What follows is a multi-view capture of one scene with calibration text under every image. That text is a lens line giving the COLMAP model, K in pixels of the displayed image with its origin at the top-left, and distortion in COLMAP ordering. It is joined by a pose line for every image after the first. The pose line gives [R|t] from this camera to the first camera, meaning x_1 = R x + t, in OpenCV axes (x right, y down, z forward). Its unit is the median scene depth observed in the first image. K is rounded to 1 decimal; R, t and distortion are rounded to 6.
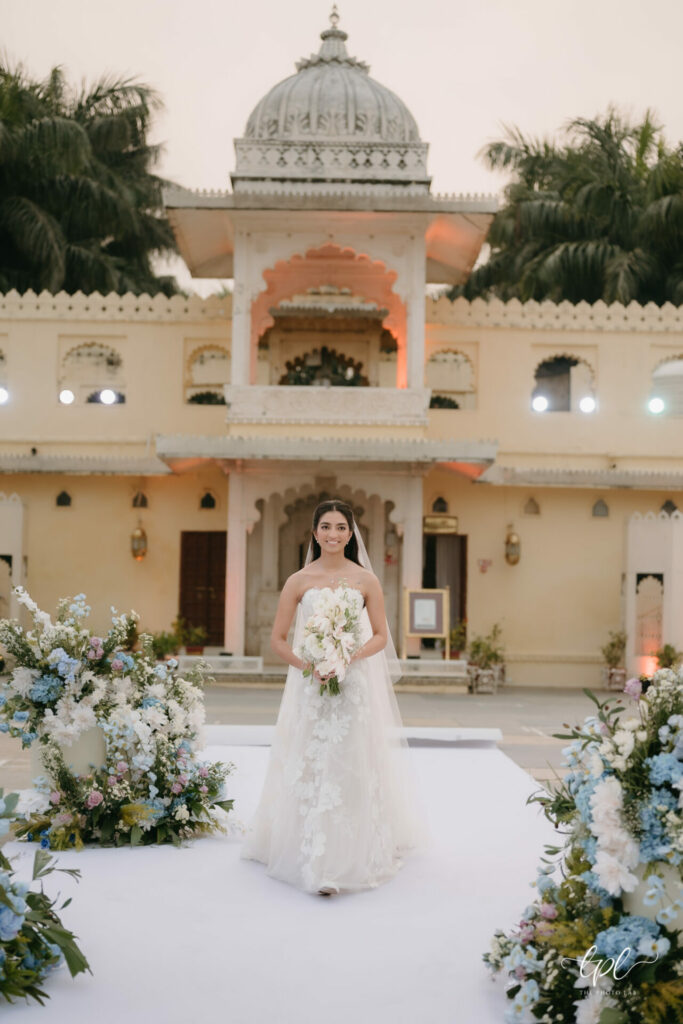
lens RADIAL K [[1757.4, 0, 341.5], [0, 1757.4, 512.0], [0, 0, 1]] dist [0.005634, -0.281637]
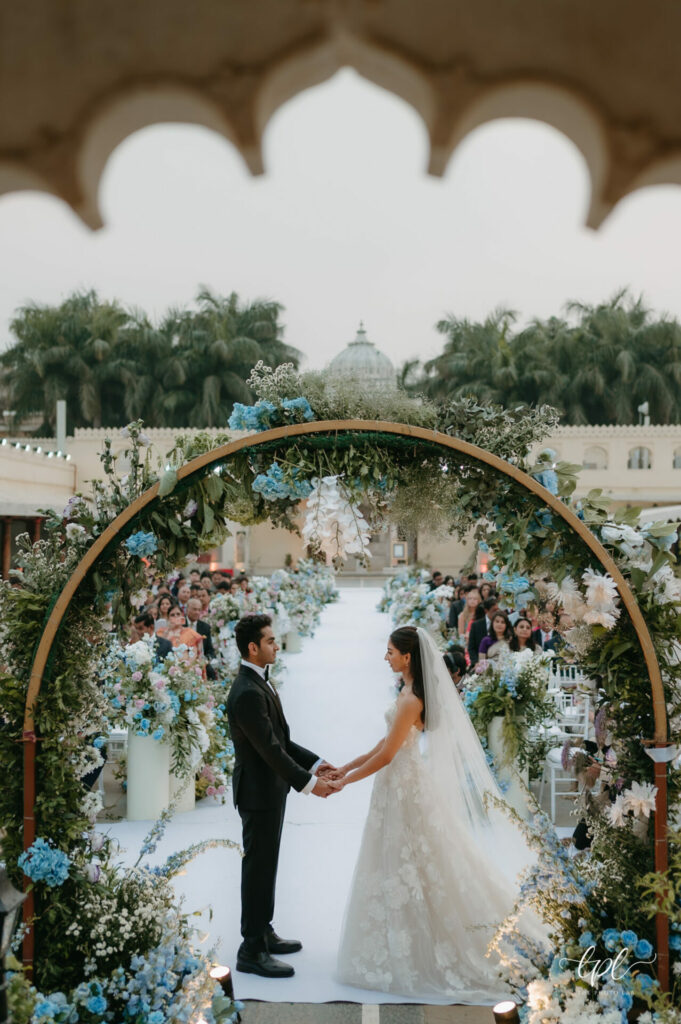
lens RADIAL K [[1037.0, 0, 337.6], [0, 1037.0, 454.9], [0, 0, 1]] dist [0.202974, -0.006765]
pose [[0.999089, -0.020384, -0.037493, 0.014923], [0.019521, 0.999539, -0.023236, -0.050822], [0.037949, 0.022483, 0.999027, -0.568660]]
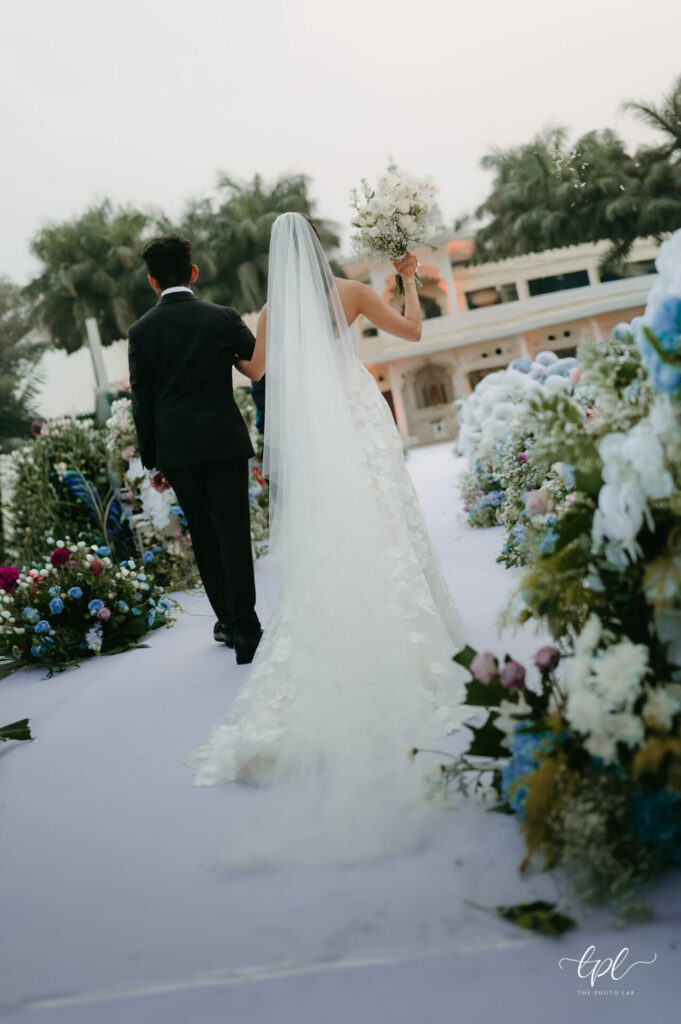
lens RADIAL K [[1037.0, 0, 337.6], [0, 1037.0, 454.9], [0, 0, 1]] dist [0.202974, -0.006765]
pose [[0.970811, -0.204613, -0.125142, 0.022201], [0.214505, 0.974114, 0.071342, -0.020503], [0.107305, -0.096104, 0.989571, -0.429633]]
